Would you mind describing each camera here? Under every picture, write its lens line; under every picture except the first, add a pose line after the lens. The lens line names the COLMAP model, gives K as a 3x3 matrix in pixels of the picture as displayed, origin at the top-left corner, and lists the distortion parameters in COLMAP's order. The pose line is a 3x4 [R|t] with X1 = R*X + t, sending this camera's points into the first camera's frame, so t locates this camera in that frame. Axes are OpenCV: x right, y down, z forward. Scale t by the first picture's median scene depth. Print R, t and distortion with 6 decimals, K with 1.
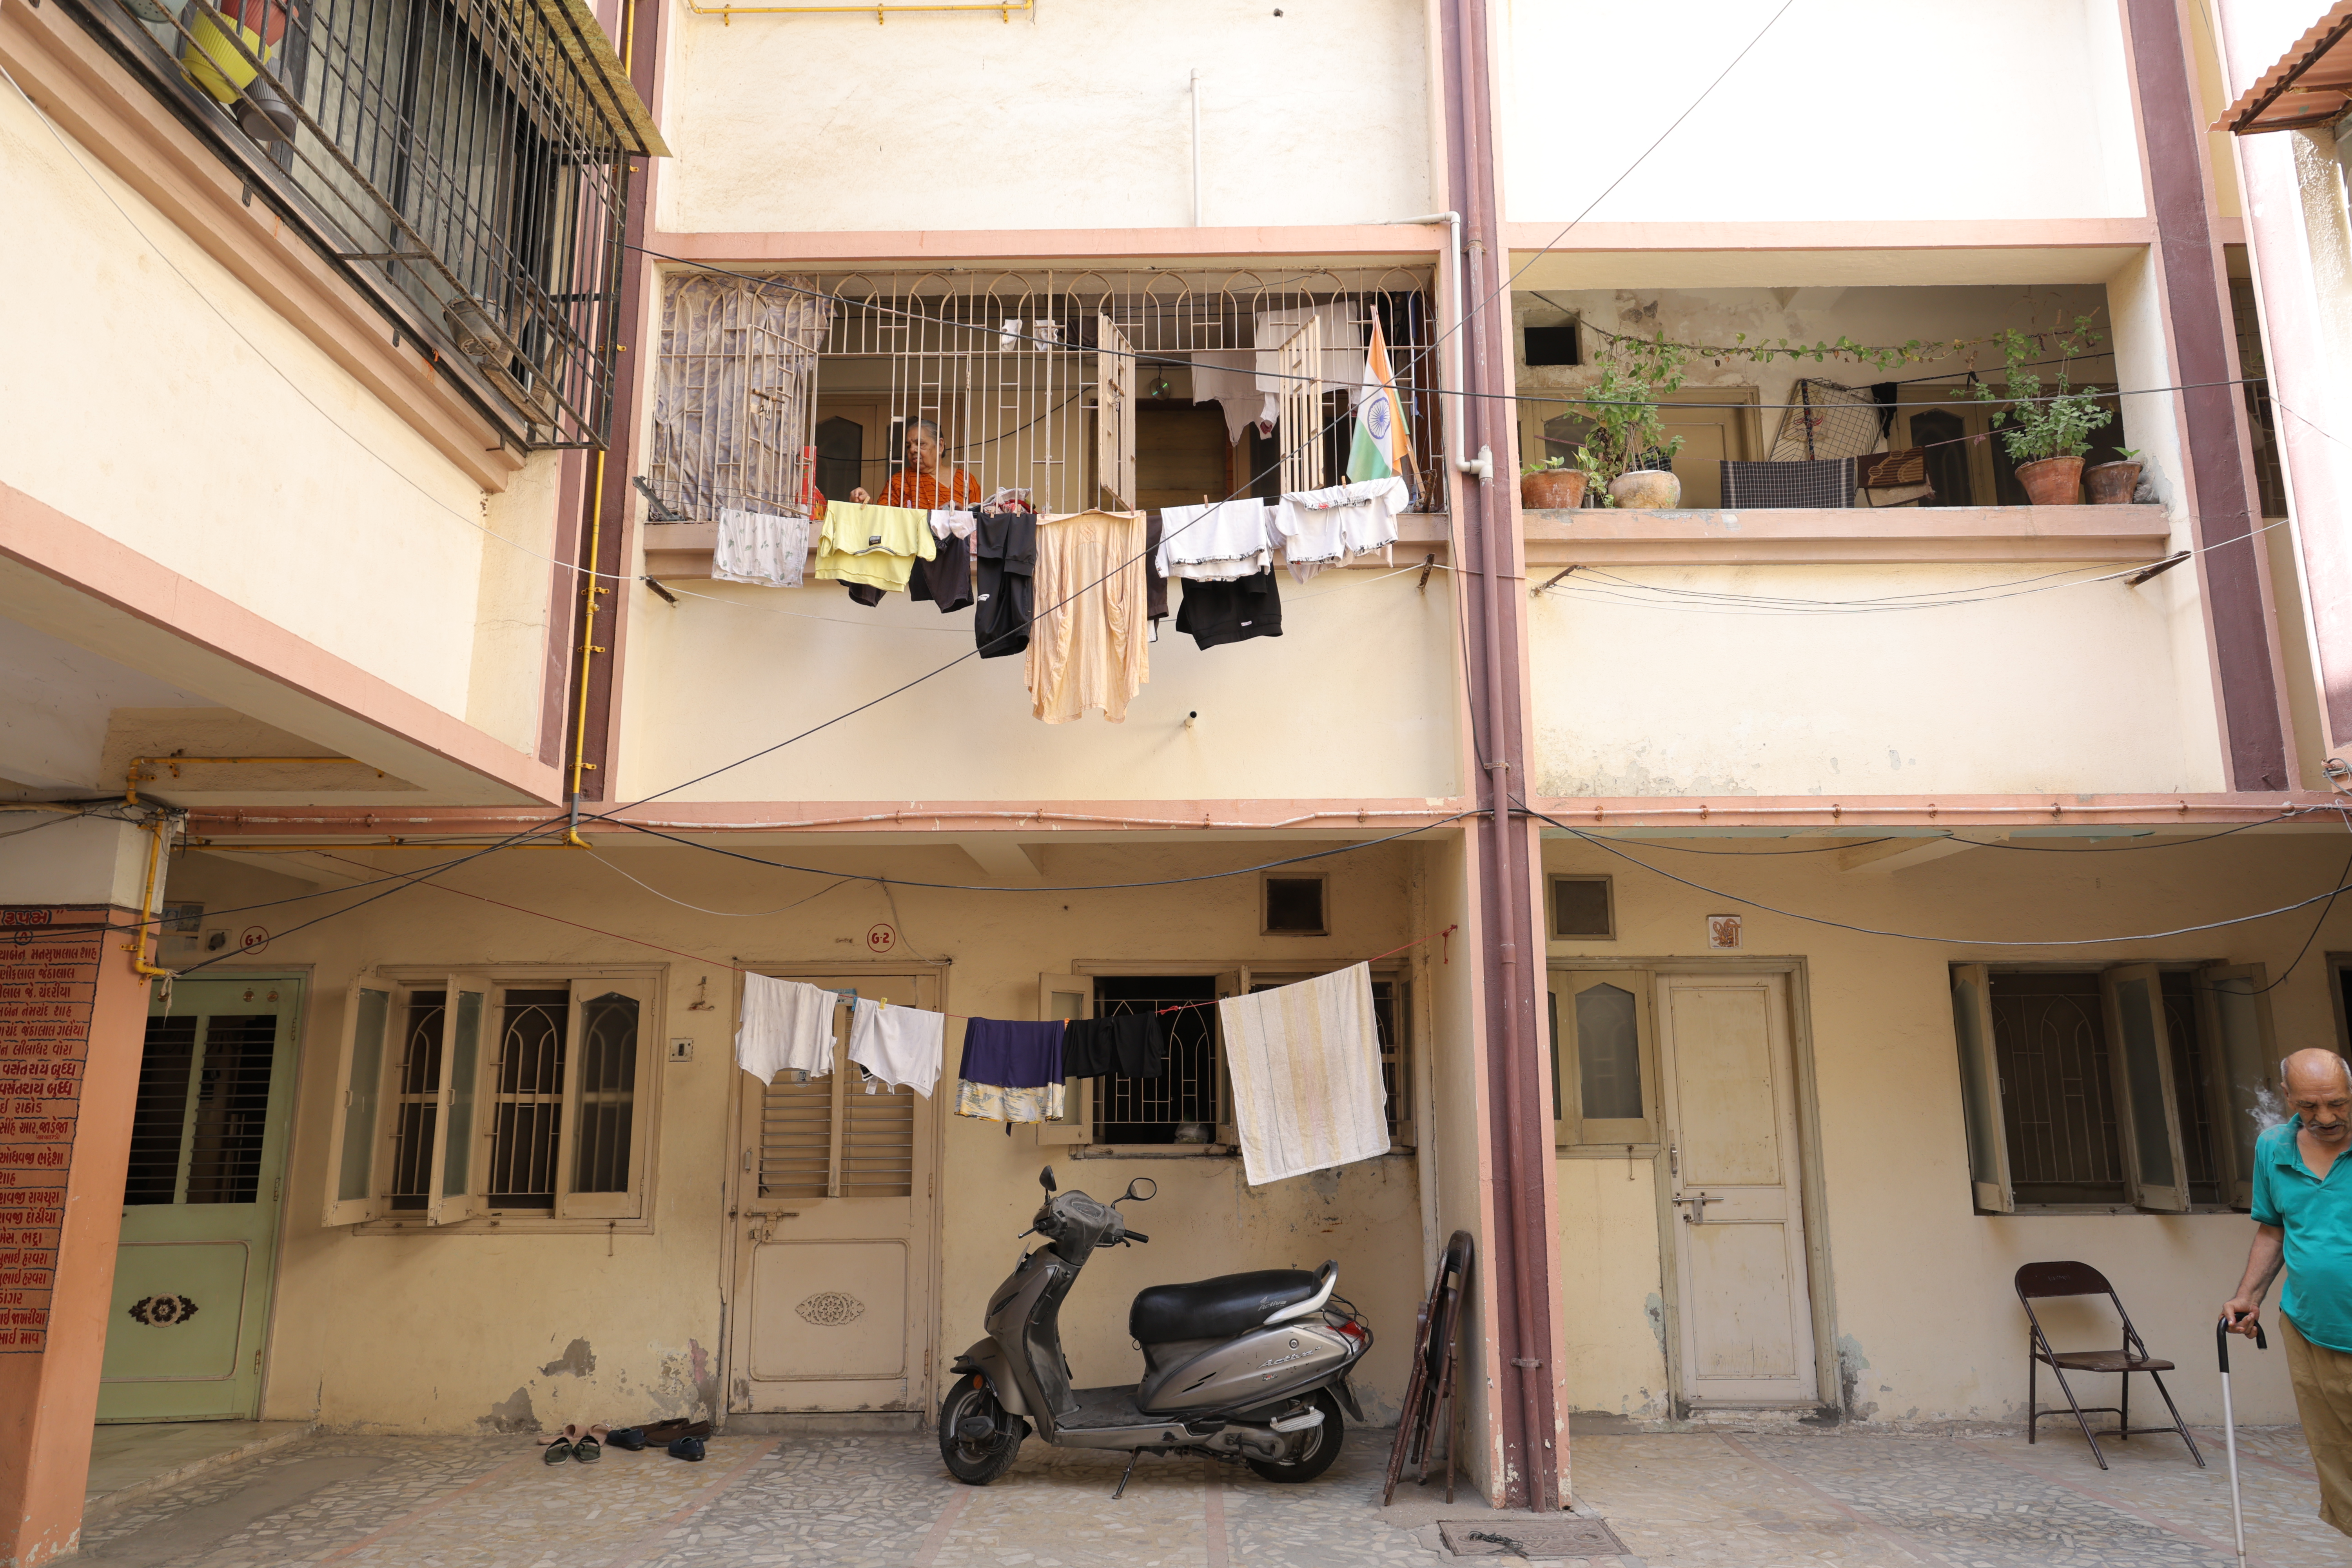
lens RADIAL K [[1579.6, 0, 1184.0], [0, 1579.6, 795.9], [0, 0, 1]] dist [-0.000178, 0.005859]
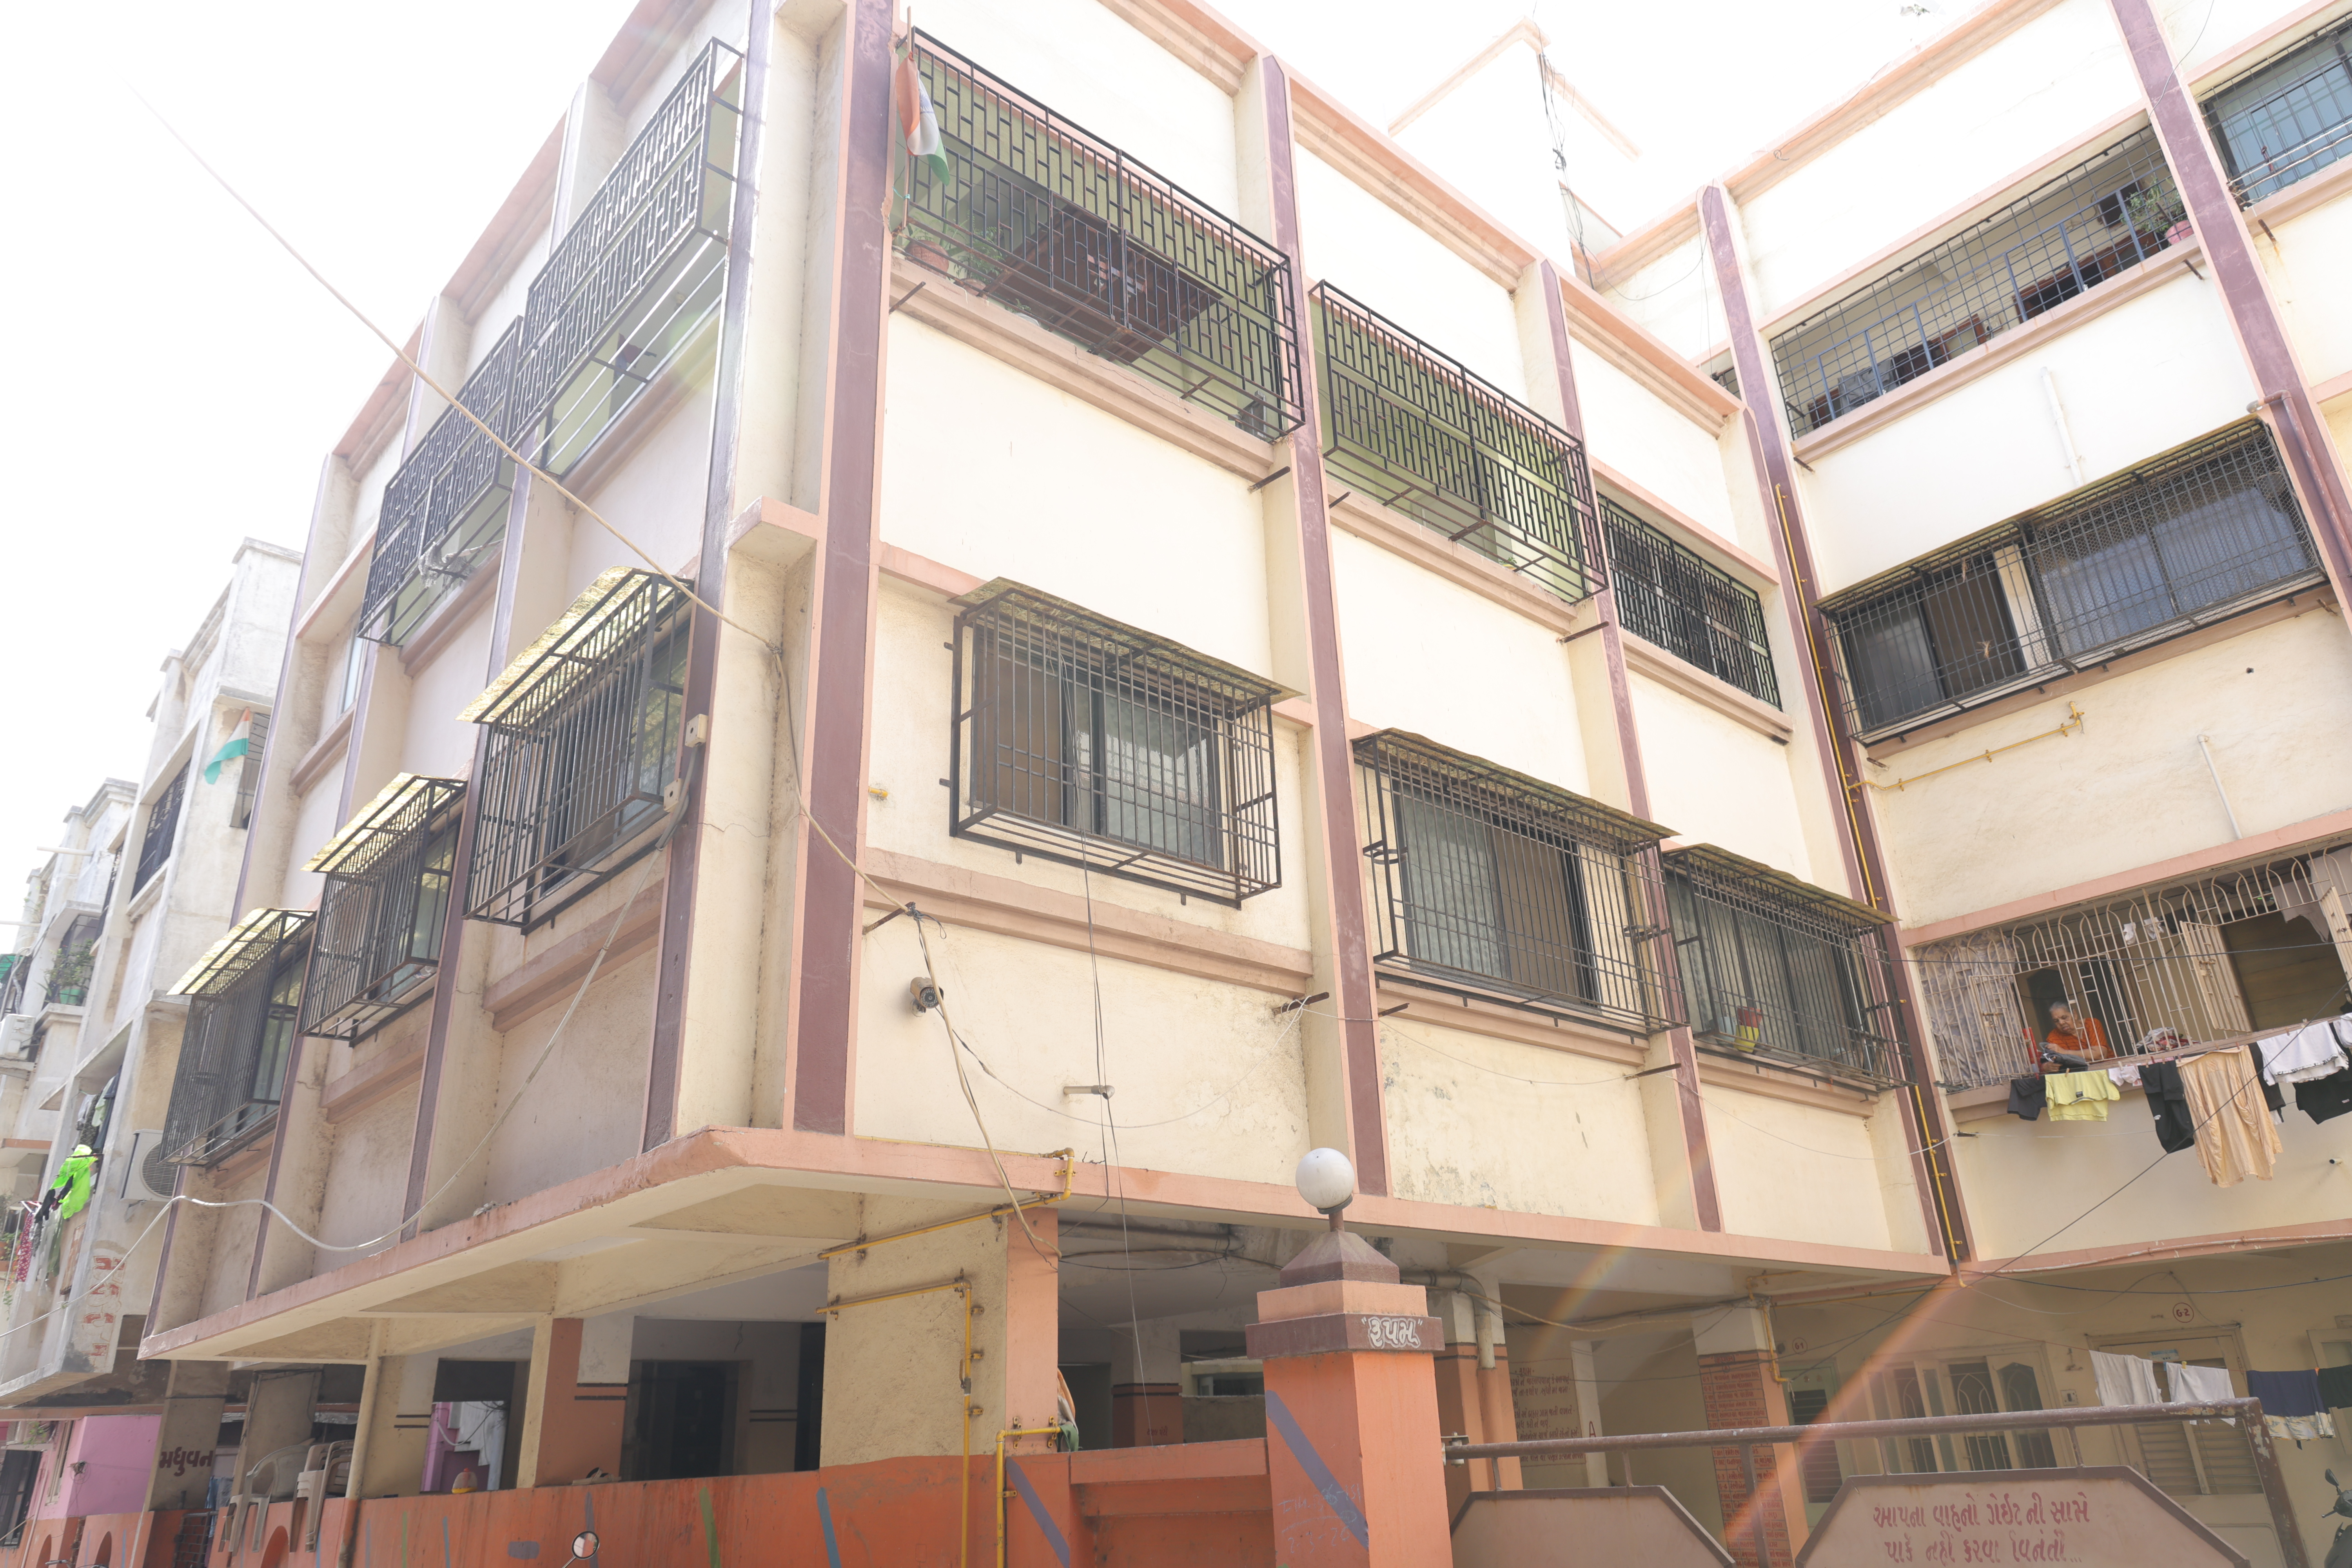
lens RADIAL K [[1579.6, 0, 1191.4], [0, 1579.6, 772.6], [0, 0, 1]] dist [-0.000178, 0.005859]
pose [[0.679499, -0.318584, -0.660897, 0.397177], [0.184475, 0.946052, -0.266374, -0.206199], [0.710105, 0.059082, 0.701612, -0.932893]]
